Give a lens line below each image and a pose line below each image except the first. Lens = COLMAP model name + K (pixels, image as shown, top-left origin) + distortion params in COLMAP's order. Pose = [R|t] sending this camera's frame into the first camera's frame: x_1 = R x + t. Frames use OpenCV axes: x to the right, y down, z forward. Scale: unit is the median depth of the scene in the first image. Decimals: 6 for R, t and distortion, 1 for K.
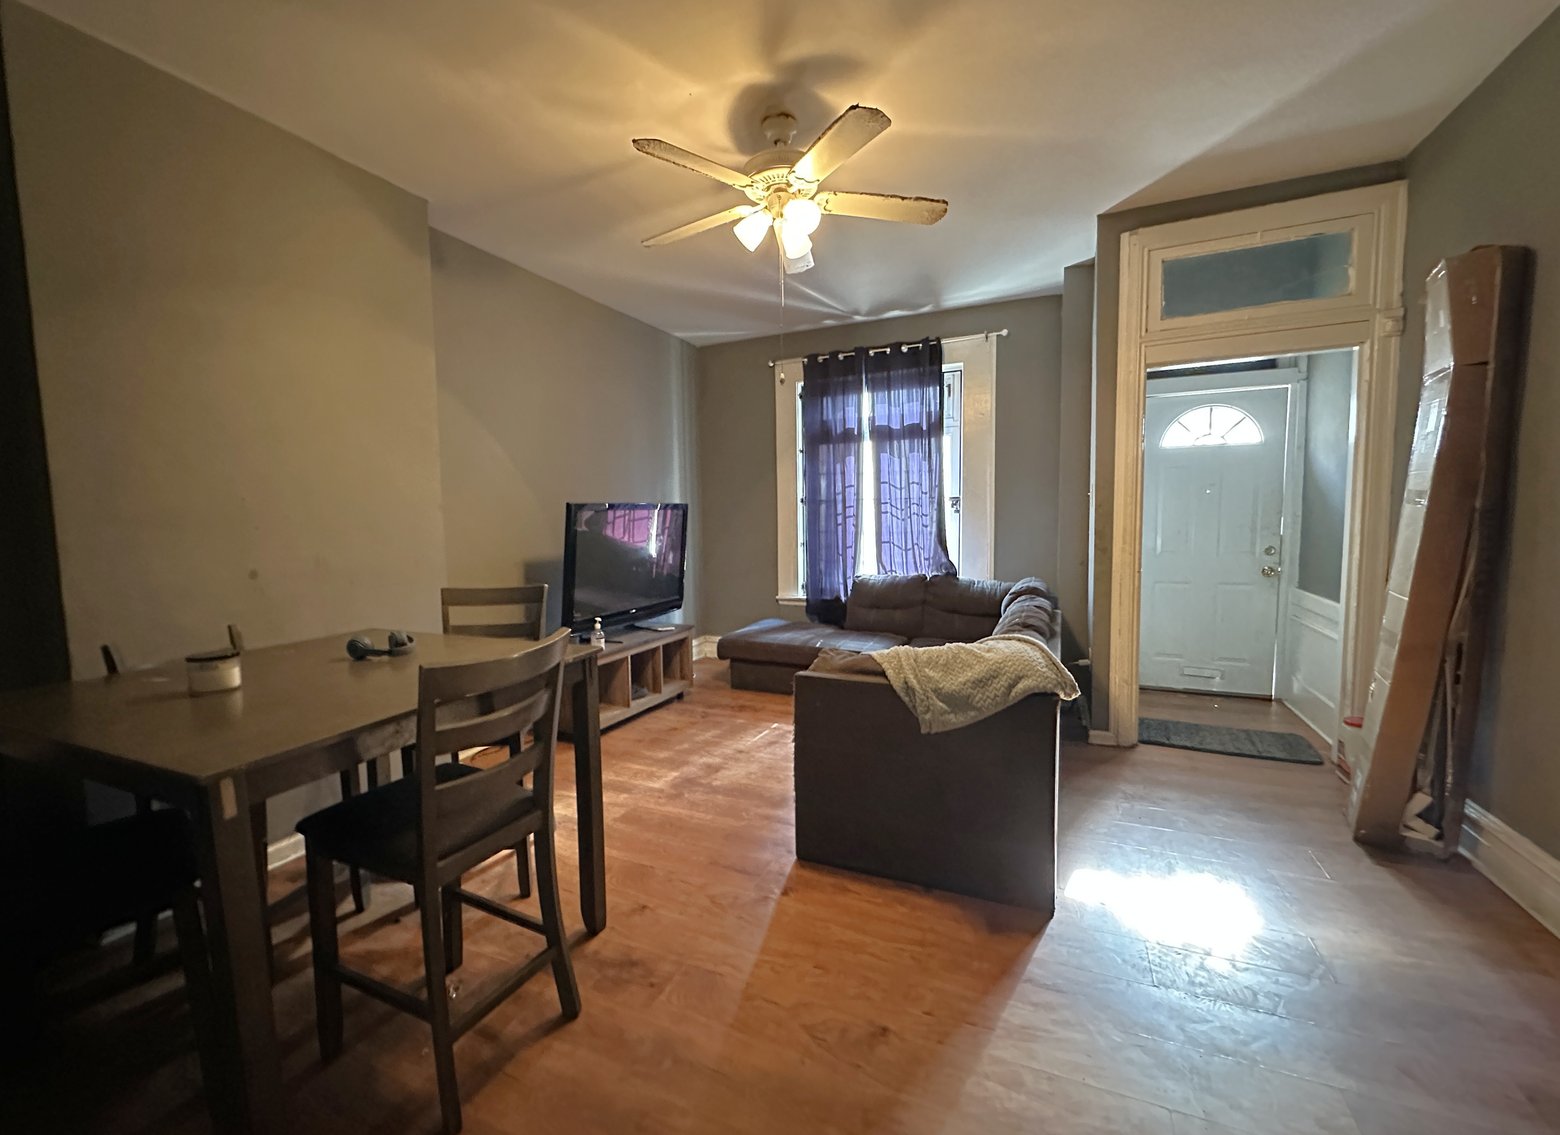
lens RADIAL K [[654.6, 0, 756.1], [0, 654.6, 566.7], [0, 0, 1]] dist [-0.000385, 0.000036]
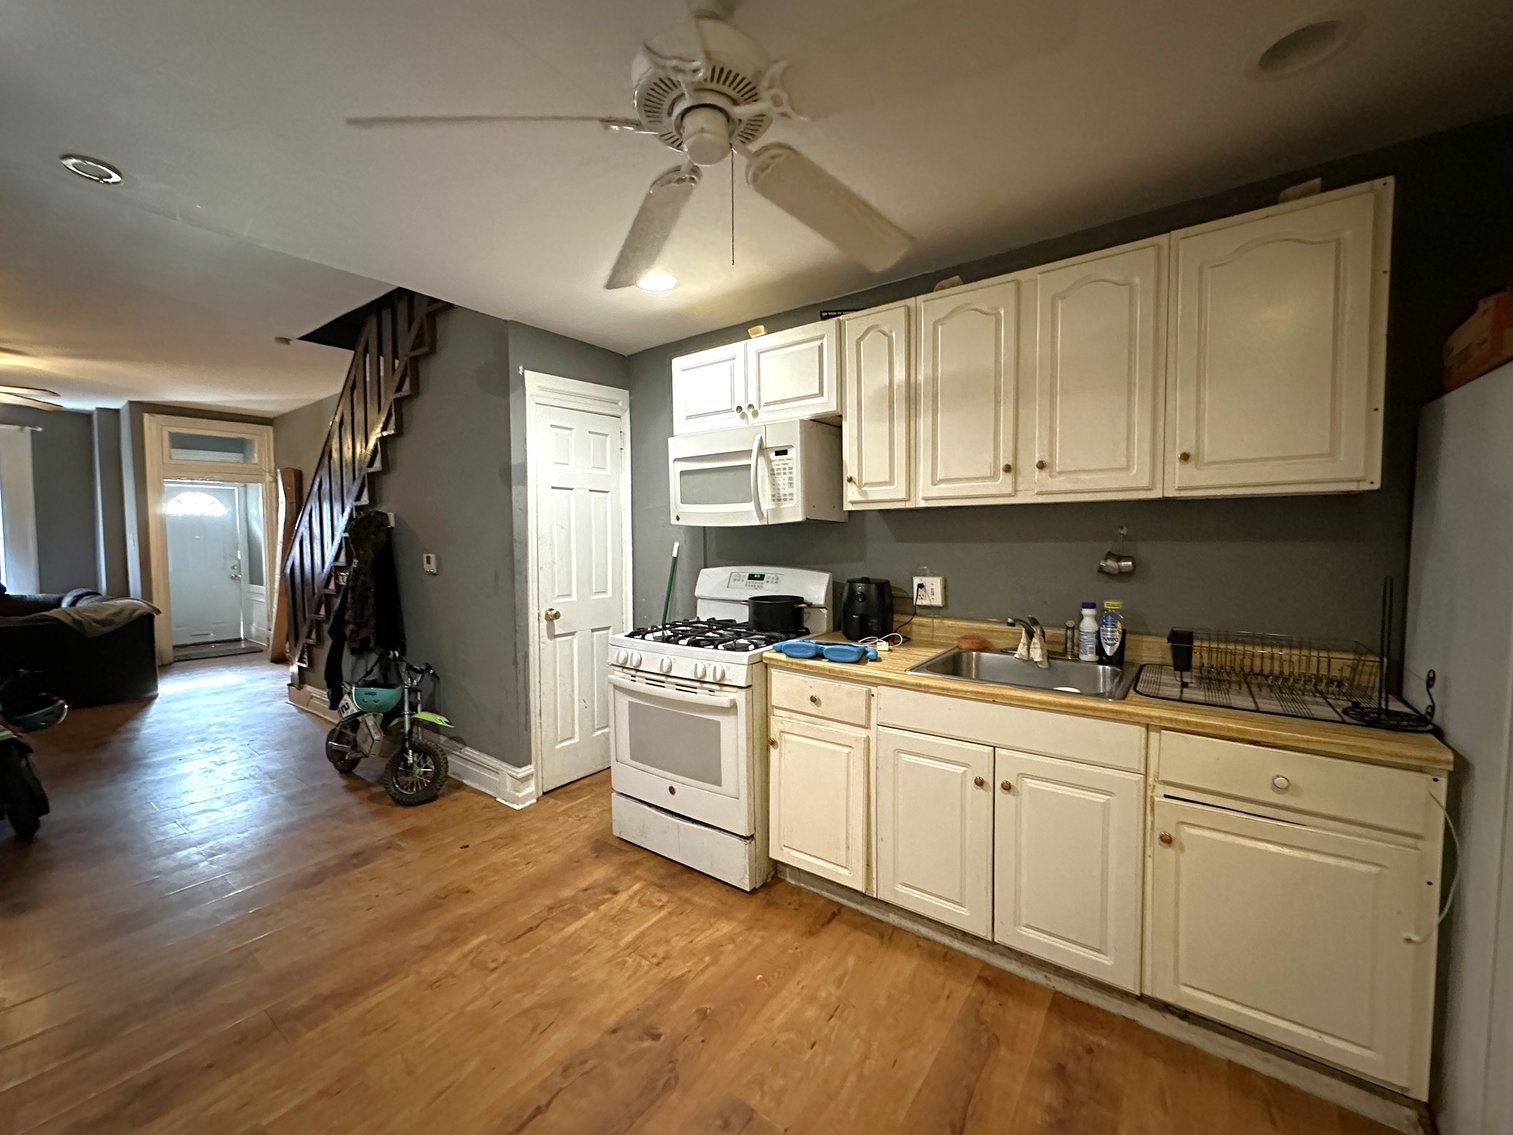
lens RADIAL K [[606.7, 0, 756.5], [0, 606.7, 567.5], [0, 0, 1]] dist [-0.001620, 0.000376]
pose [[0.195678, -0.027429, 0.980285, -0.654467], [0.080497, 0.996685, 0.011819, 0.076815], [-0.977359, 0.076598, 0.197237, -0.845318]]
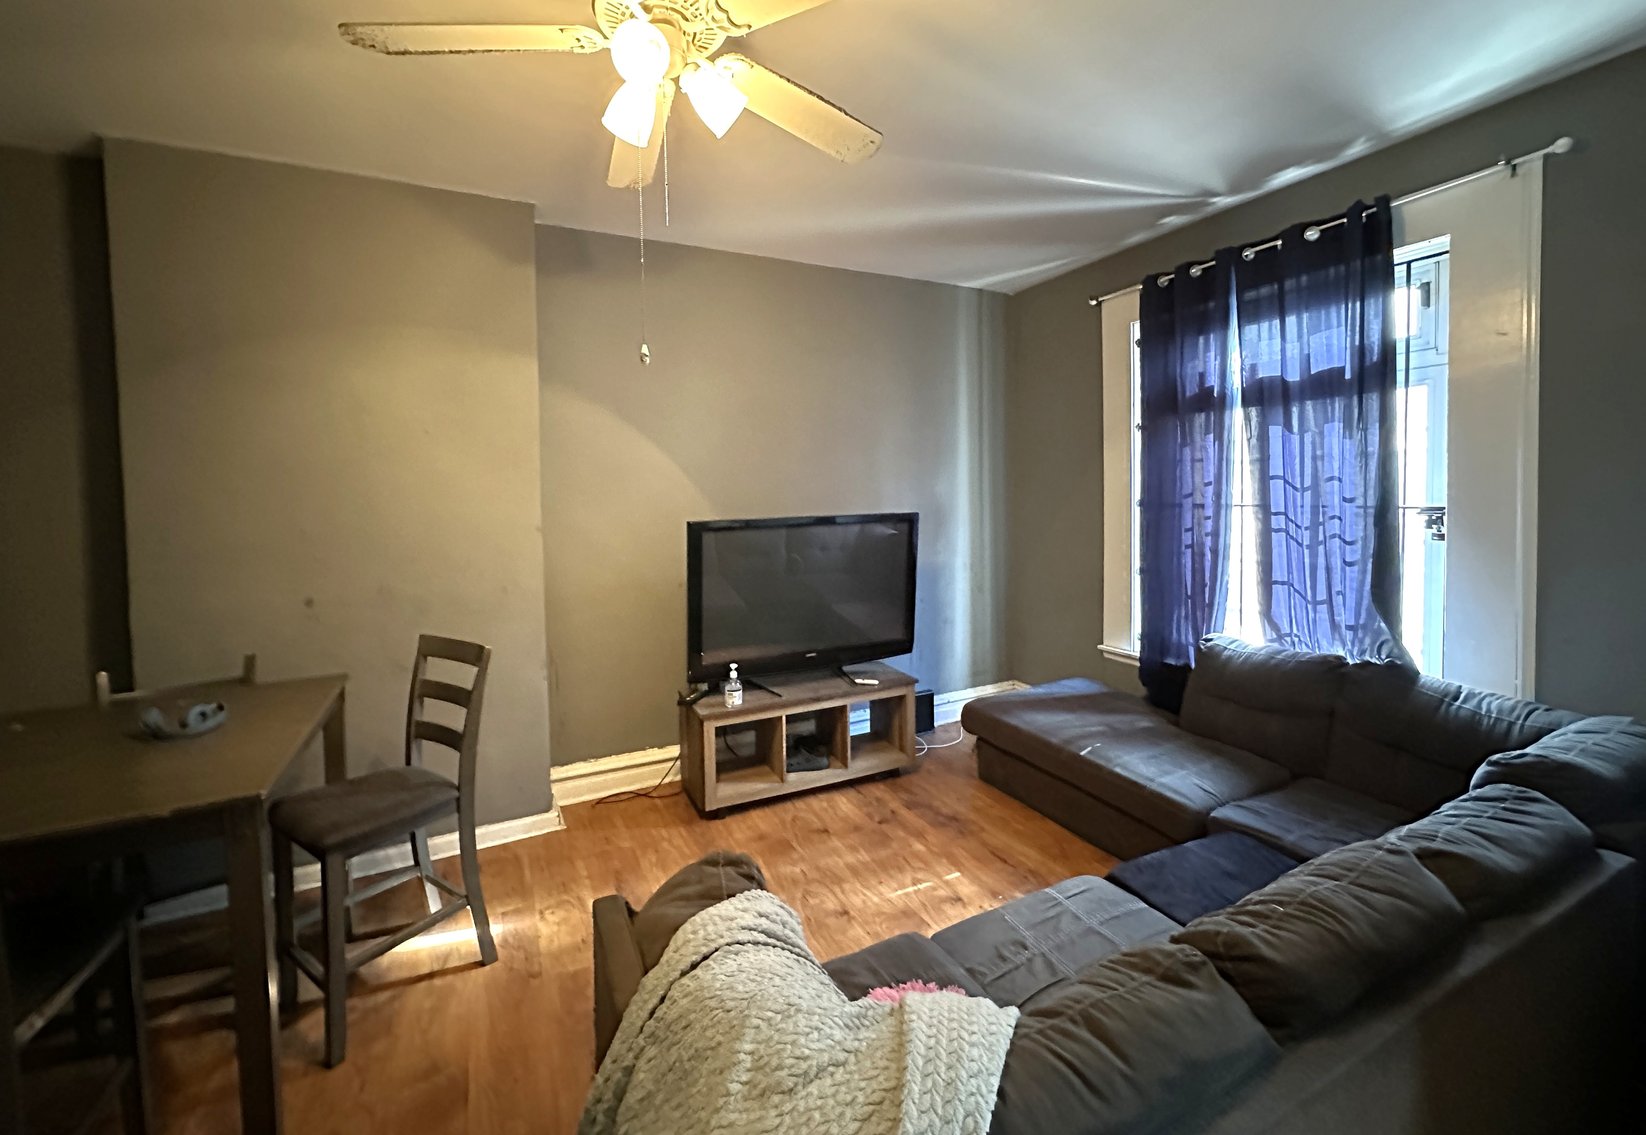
lens RADIAL K [[662.2, 0, 818.1], [0, 662.2, 512.5], [0, 0, 1]] dist [-0.002367, 0.000470]
pose [[0.779966, 0.025376, -0.625308, 0.260567], [-0.046776, 0.998747, -0.017815, -0.074391], [0.624072, 0.043144, 0.780175, 0.331111]]
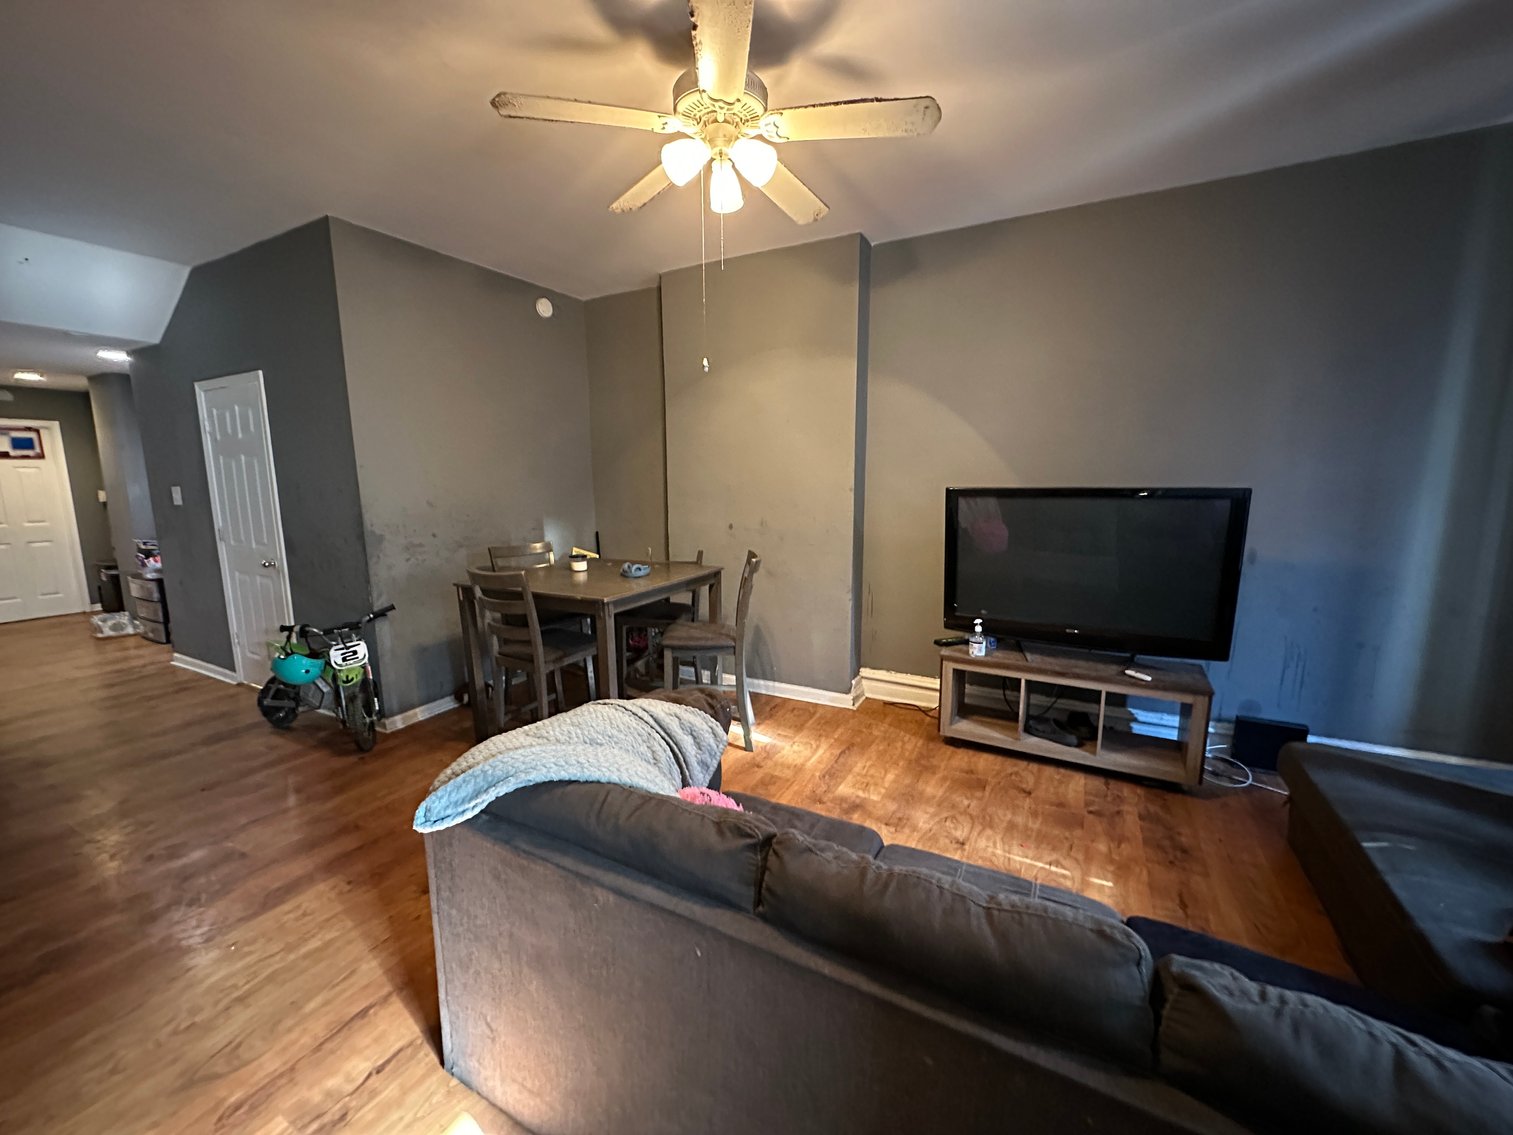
lens RADIAL K [[606.7, 0, 756.5], [0, 606.7, 567.5], [0, 0, 1]] dist [-0.001620, 0.000376]
pose [[-0.065335, 0.171008, -0.983101, 0.436410], [-0.071954, 0.981834, 0.175569, -0.086121], [0.995266, 0.082209, -0.051844, 0.572201]]
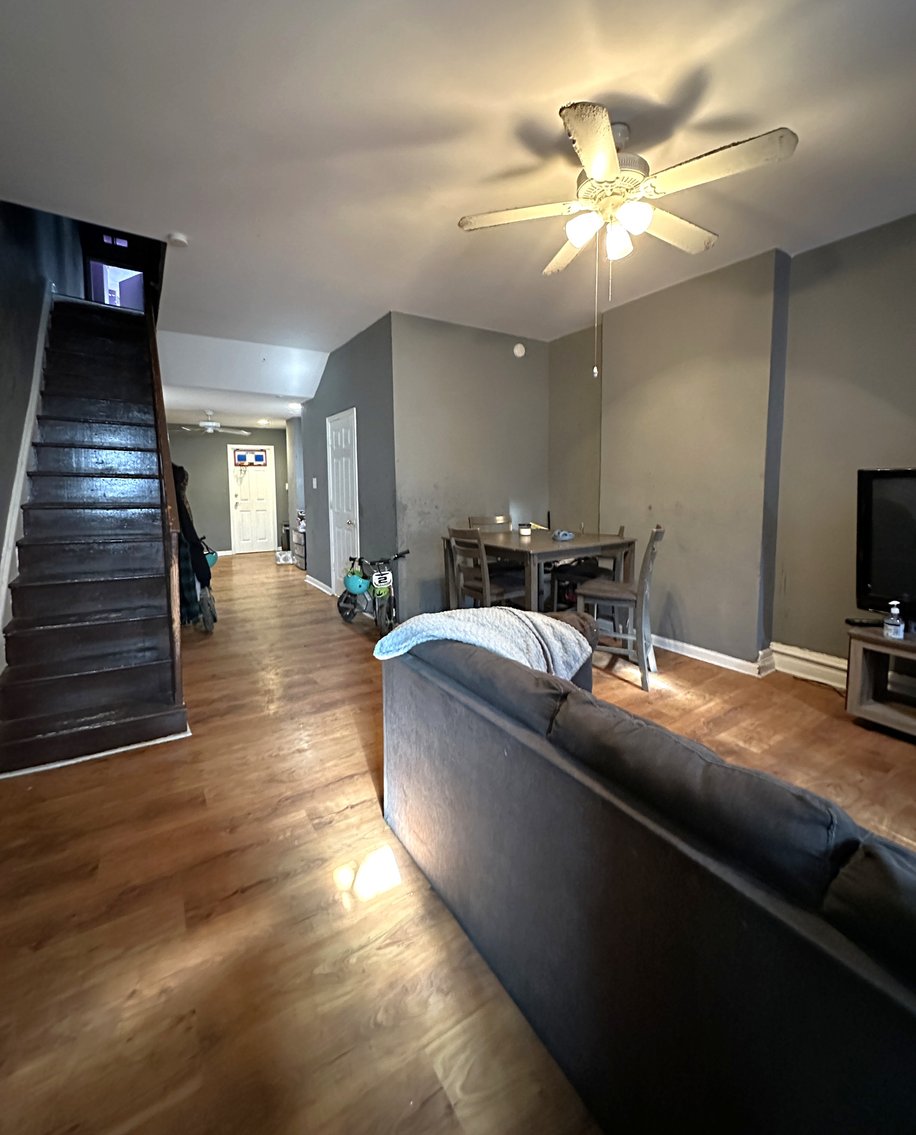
lens RADIAL K [[490.8, 0, 458.9], [0, 490.8, 523.7], [0, 0, 1]] dist [0.000415, -0.000127]
pose [[-0.533480, 0.094751, -0.840489, 0.466685], [-0.049839, 0.988457, 0.143066, -0.067586], [0.844343, 0.118212, -0.522600, 0.649000]]
